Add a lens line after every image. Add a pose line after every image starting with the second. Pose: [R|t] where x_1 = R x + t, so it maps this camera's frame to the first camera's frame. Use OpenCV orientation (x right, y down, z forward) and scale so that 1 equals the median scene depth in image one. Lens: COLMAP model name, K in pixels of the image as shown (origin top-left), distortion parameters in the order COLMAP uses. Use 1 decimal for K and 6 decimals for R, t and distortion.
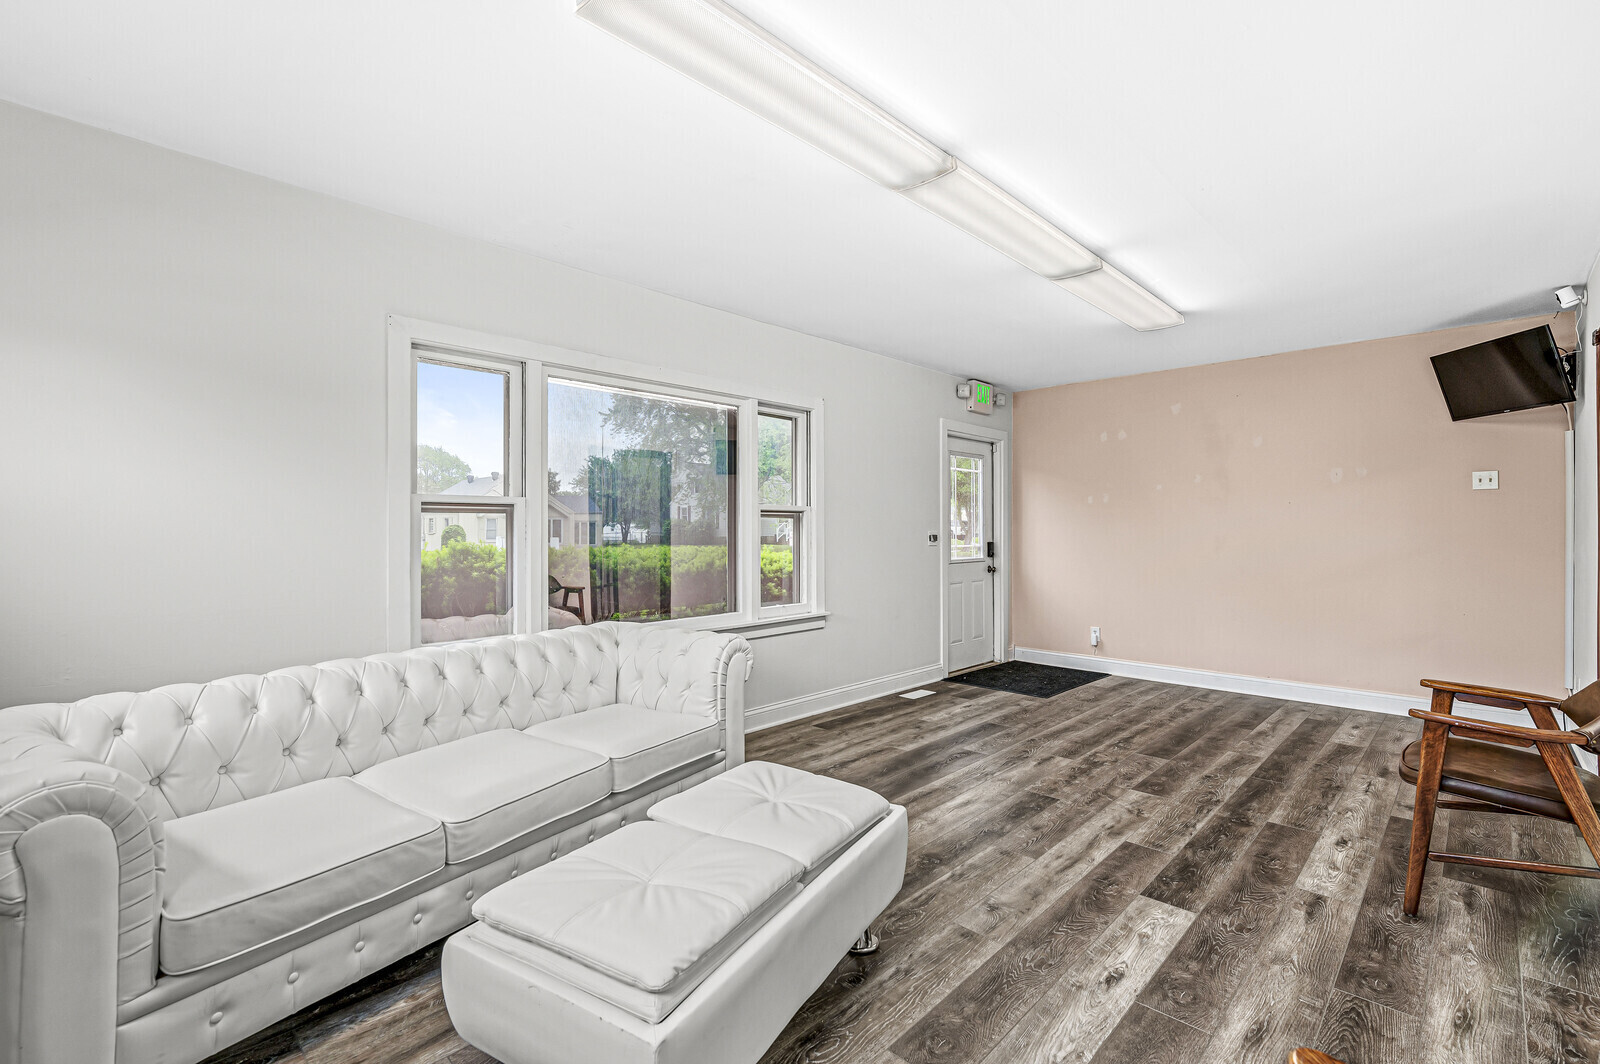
lens RADIAL K [[709.2, 0, 805.1], [0, 709.2, 534.6], [0, 0, 1]] dist [-0.002229, -0.000689]
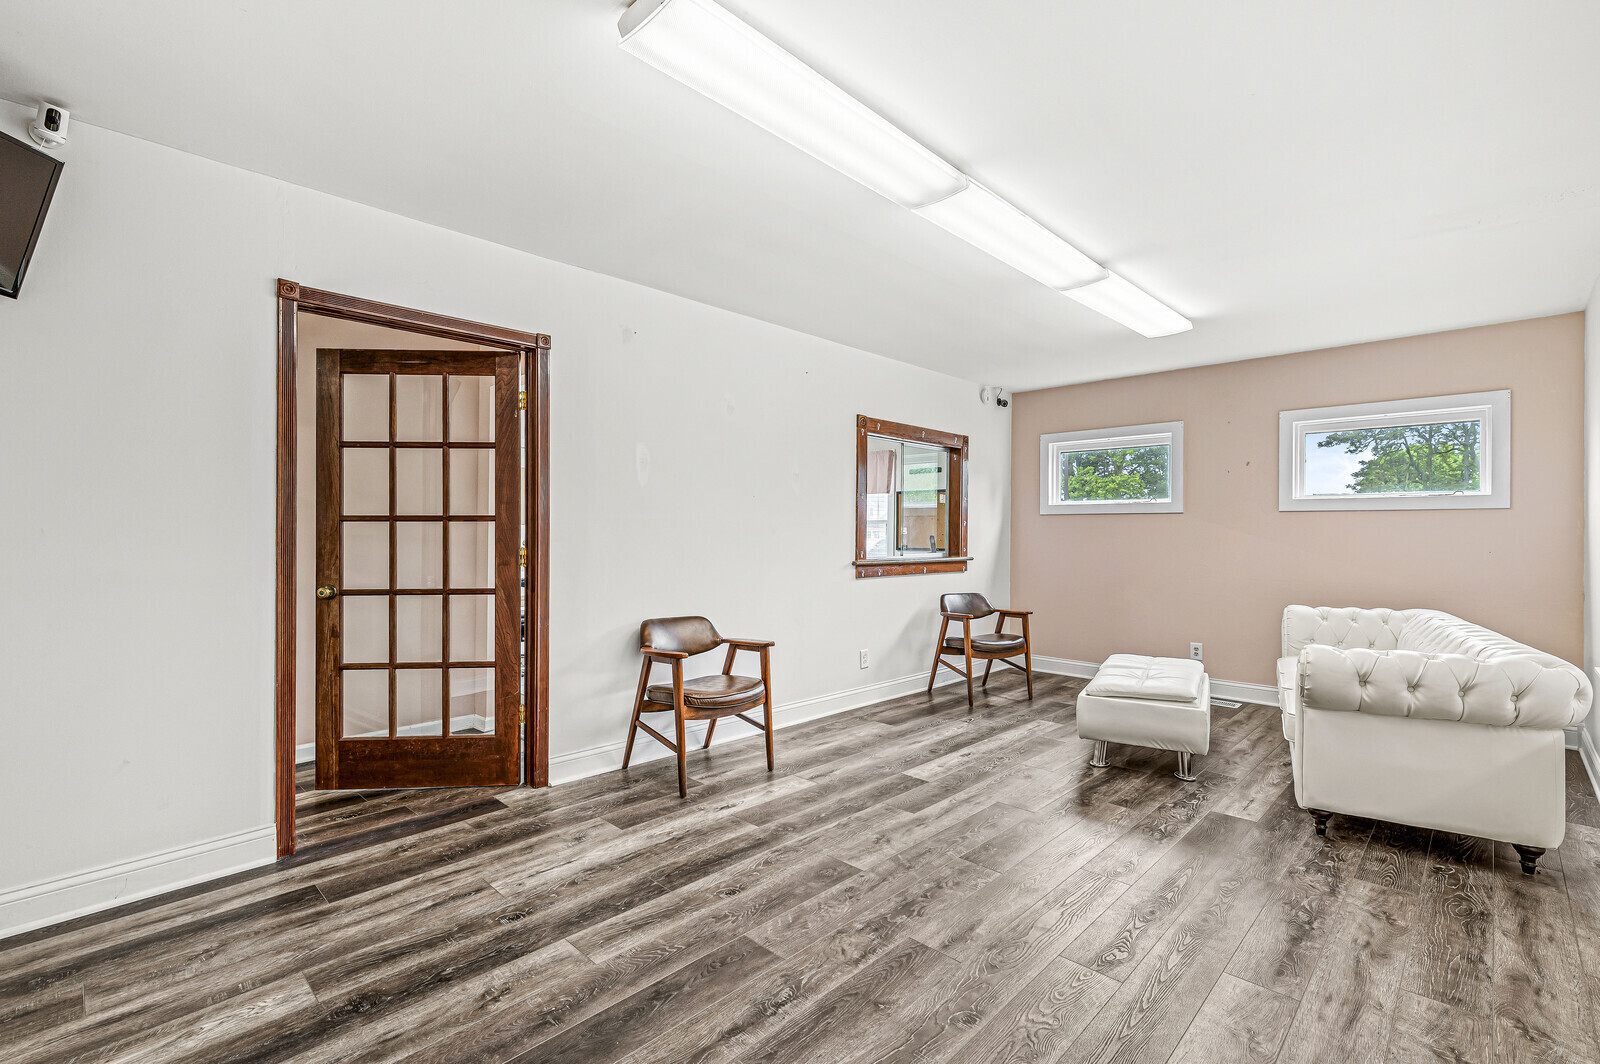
lens RADIAL K [[709.2, 0, 805.1], [0, 709.2, 534.6], [0, 0, 1]] dist [-0.002229, -0.000689]
pose [[-0.999982, -0.005014, 0.003235, 0.570866], [-0.004968, 0.999891, 0.013922, -0.017795], [-0.003305, 0.013906, -0.999898, 1.931158]]
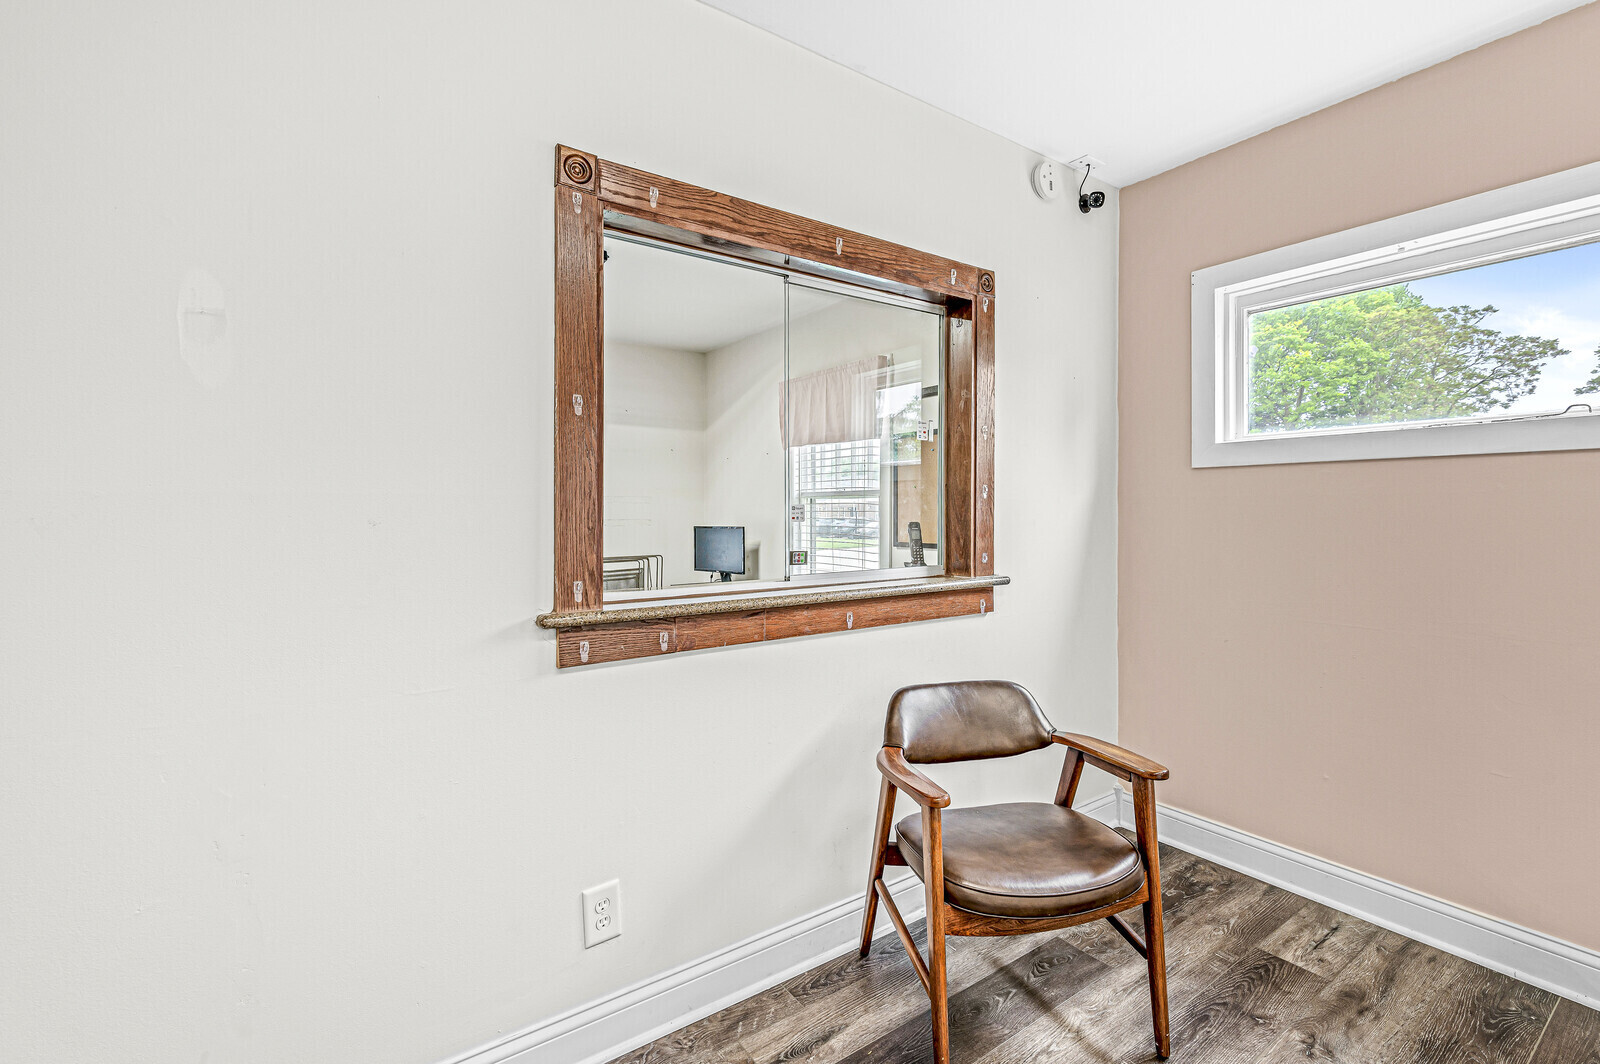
lens RADIAL K [[701.7, 0, 794.3], [0, 701.7, 513.3], [0, 0, 1]] dist [-0.000413, 0.000147]
pose [[-0.981000, 0.000203, 0.194007, 0.191302], [0.004050, 0.999803, 0.019432, -0.016506], [-0.193965, 0.019849, -0.980808, 0.760521]]
